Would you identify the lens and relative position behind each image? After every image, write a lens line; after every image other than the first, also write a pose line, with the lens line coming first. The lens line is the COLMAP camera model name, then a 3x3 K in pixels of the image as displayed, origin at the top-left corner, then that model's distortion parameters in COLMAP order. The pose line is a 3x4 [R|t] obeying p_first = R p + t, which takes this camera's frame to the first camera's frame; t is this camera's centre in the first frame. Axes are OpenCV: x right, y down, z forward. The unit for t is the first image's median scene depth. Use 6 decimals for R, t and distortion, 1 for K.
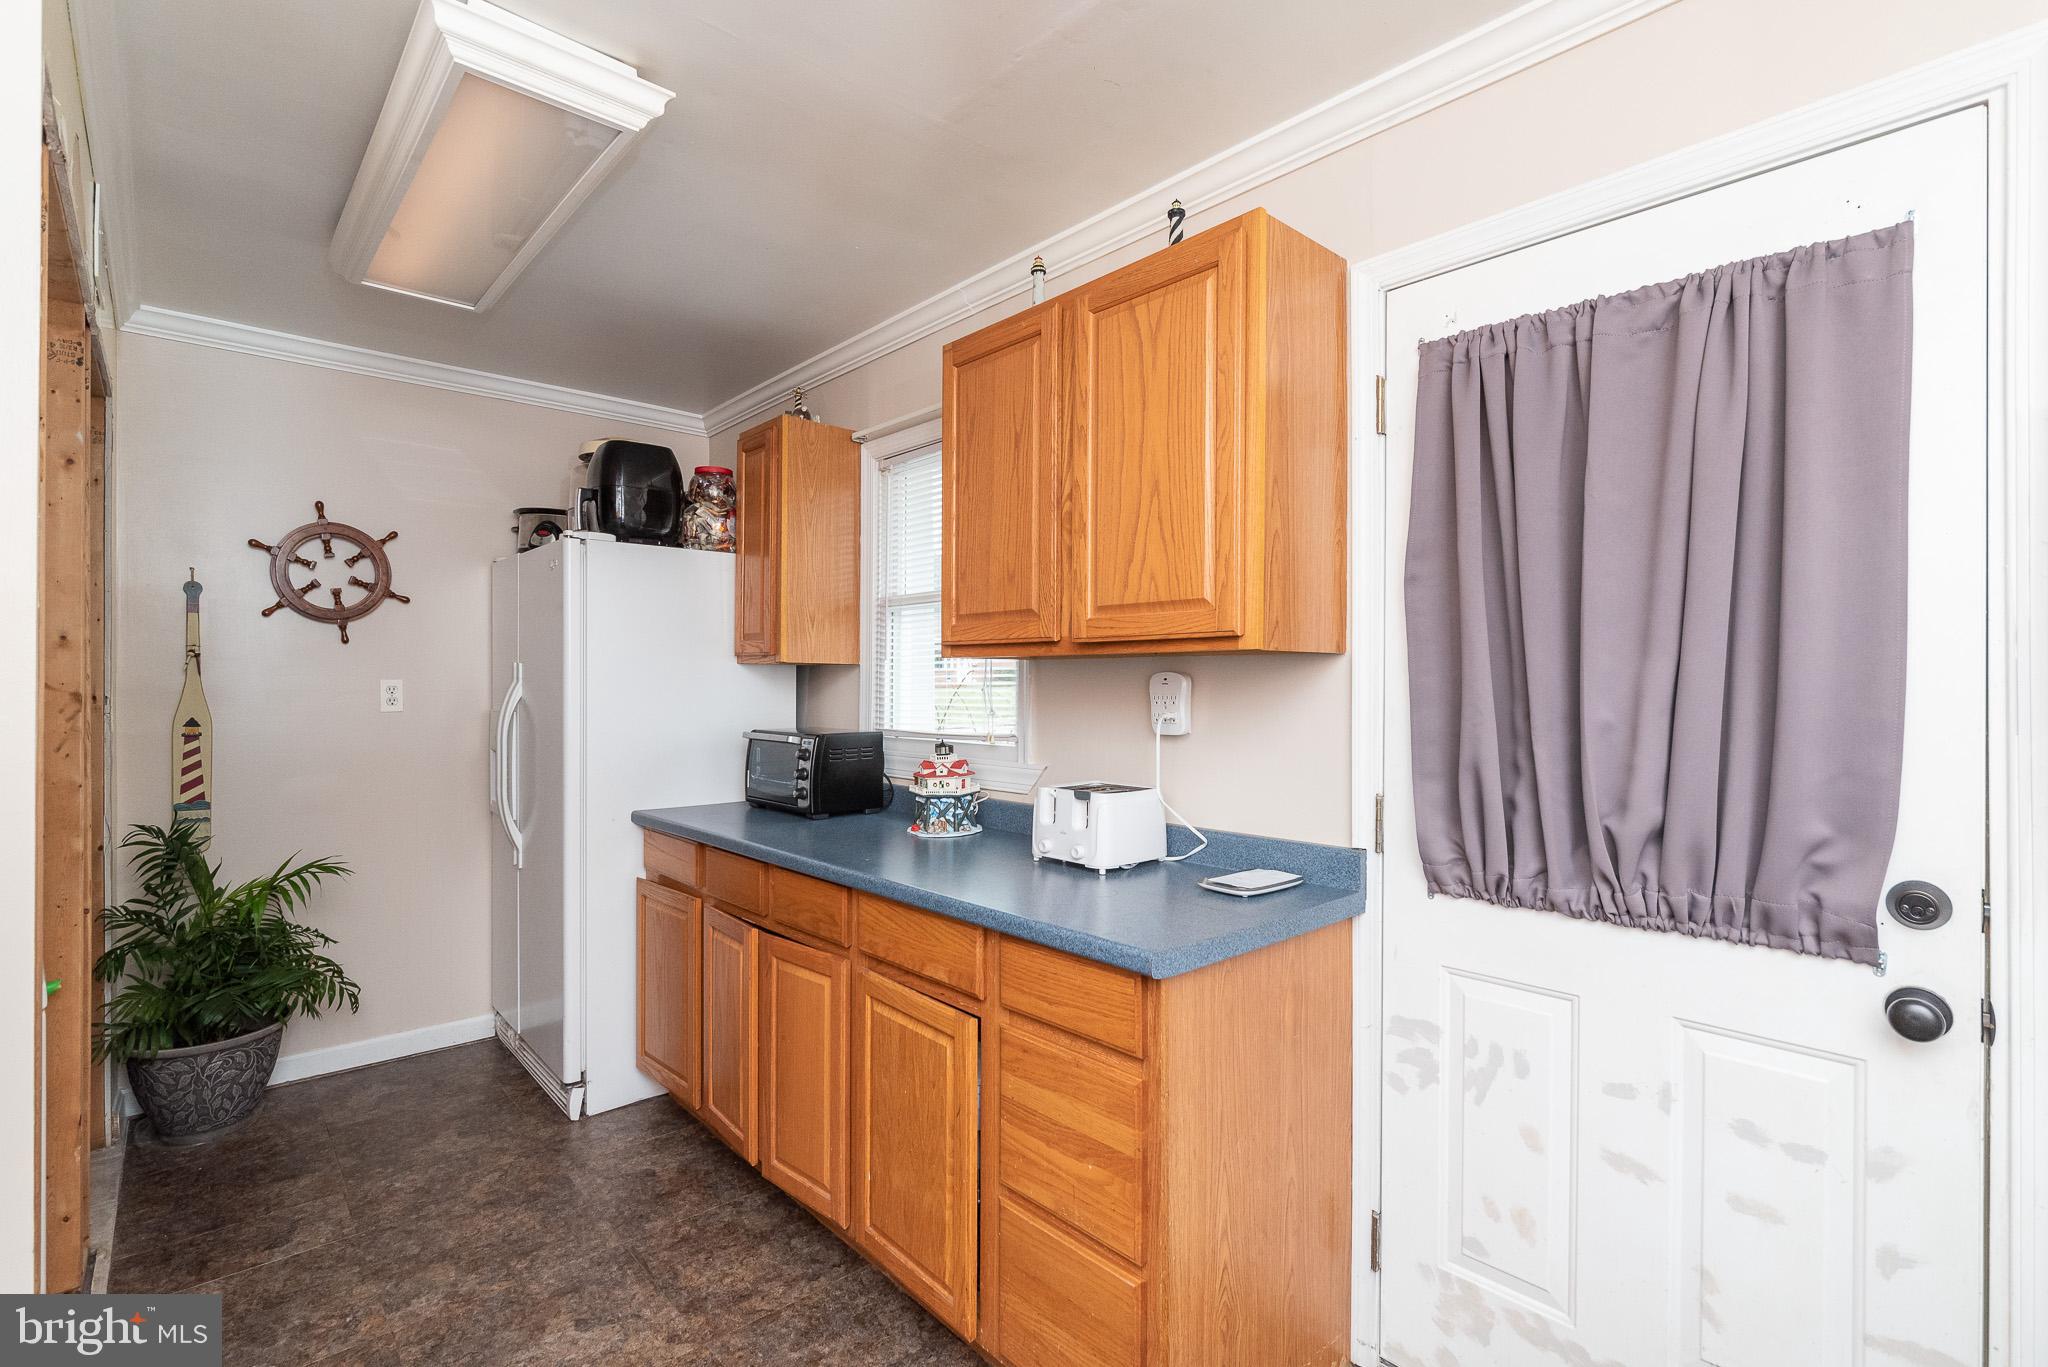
lens RADIAL K [[949.7, 0, 1154.6], [0, 949.7, 682.8], [0, 0, 1]] dist [-0.007210, 0.001787]
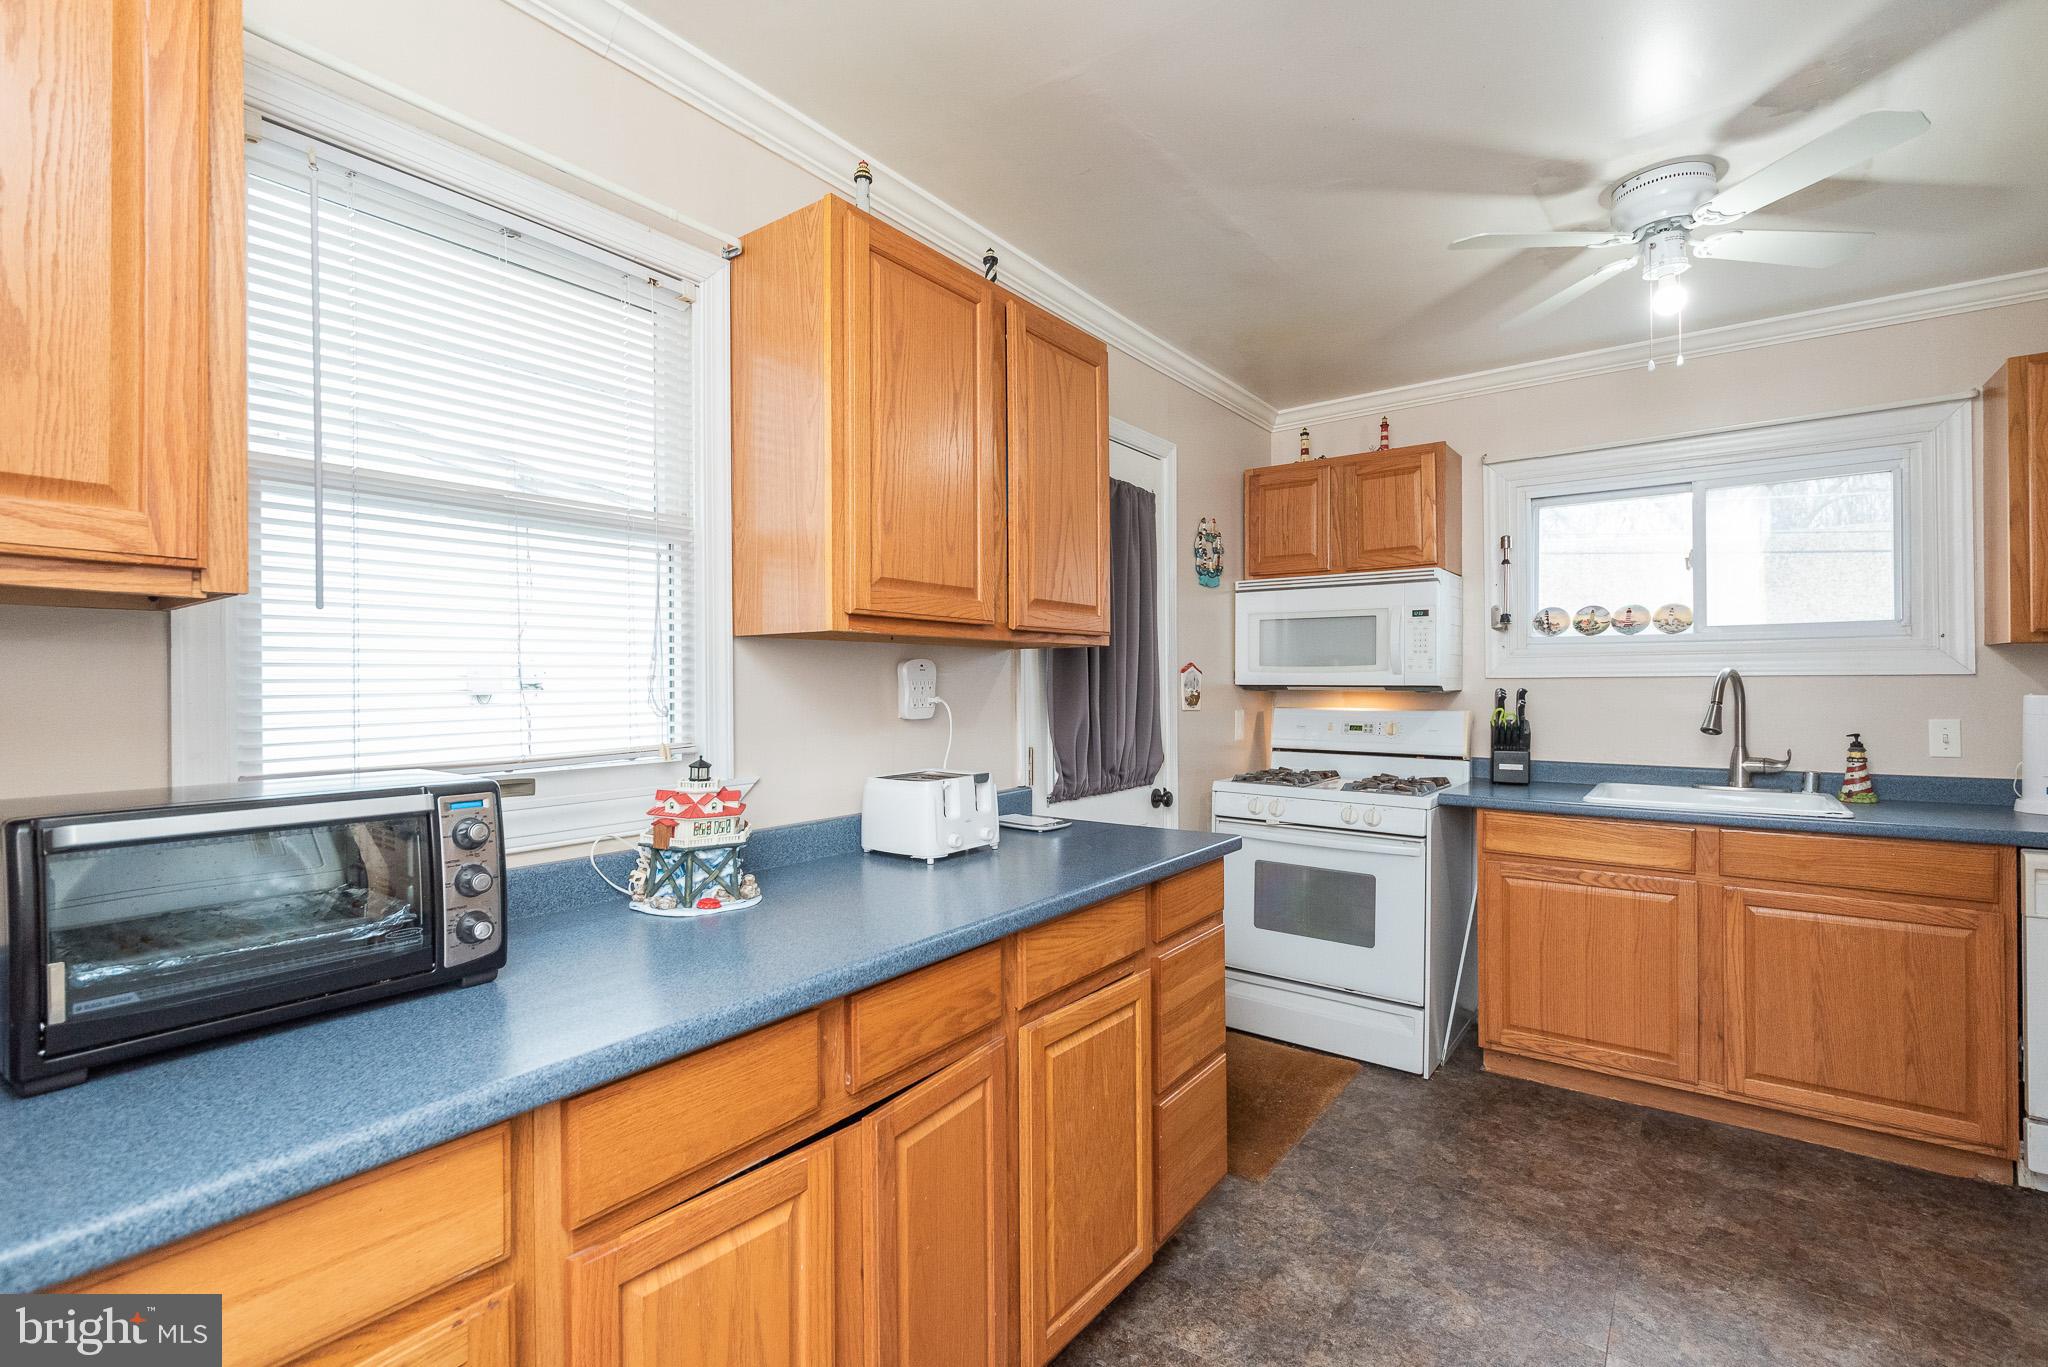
lens RADIAL K [[946.7, 0, 1004.0], [0, 946.7, 683.4], [0, 0, 1]] dist [-0.004794, 0.001382]
pose [[-0.139861, 0.002131, 0.990169, -1.235461], [0.009810, 0.999952, -0.000766, 0.020144], [-0.990123, 0.009606, -0.139875, 1.289571]]
